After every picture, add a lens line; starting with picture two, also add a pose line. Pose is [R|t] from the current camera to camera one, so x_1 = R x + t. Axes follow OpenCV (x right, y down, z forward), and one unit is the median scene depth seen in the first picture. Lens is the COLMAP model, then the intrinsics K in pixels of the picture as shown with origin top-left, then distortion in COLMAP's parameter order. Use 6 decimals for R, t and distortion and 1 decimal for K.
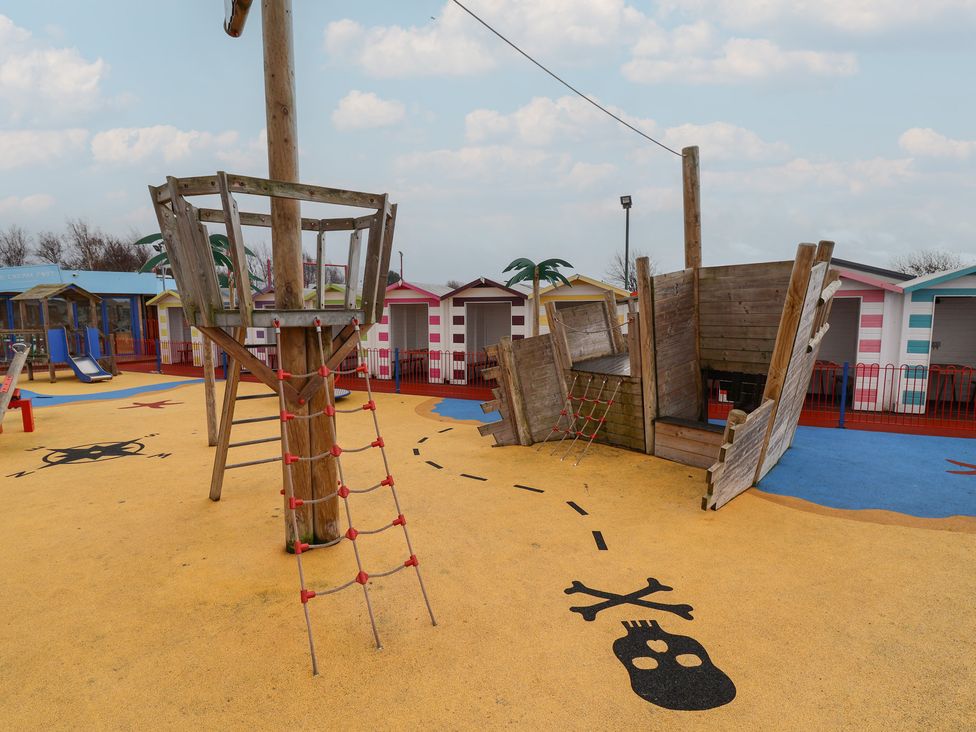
lens RADIAL K [[511.8, 0, 489.6], [0, 511.8, 373.8], [0, 0, 1]] dist [0.003742, -0.014608]
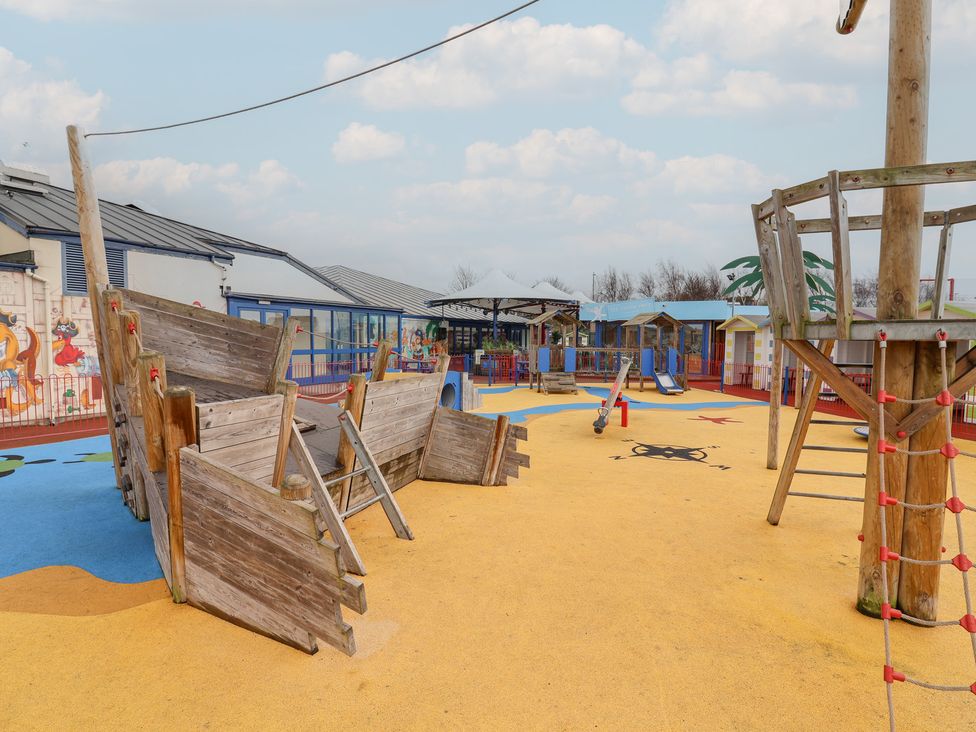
lens RADIAL K [[511.8, 0, 489.6], [0, 511.8, 373.8], [0, 0, 1]] dist [0.003742, -0.014608]
pose [[0.547197, 0.062160, -0.834692, -0.032821], [-0.107618, 0.994186, 0.003486, 0.015230], [0.830056, 0.087920, 0.550706, 0.003535]]
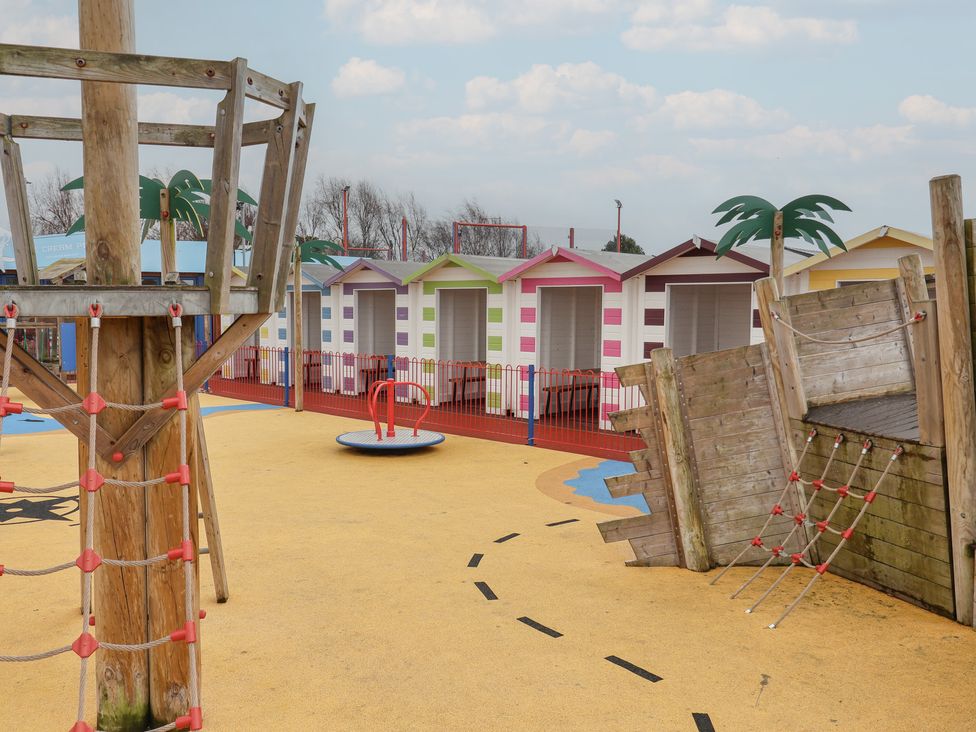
lens RADIAL K [[860.0, 0, 524.7], [0, 860.0, 375.4], [0, 0, 1]] dist [0.009056, 0.009270]
pose [[0.940976, 0.033349, -0.336828, 0.197889], [-0.046470, 0.998440, -0.030964, -0.013789], [0.335270, 0.044789, 0.941057, 0.166941]]
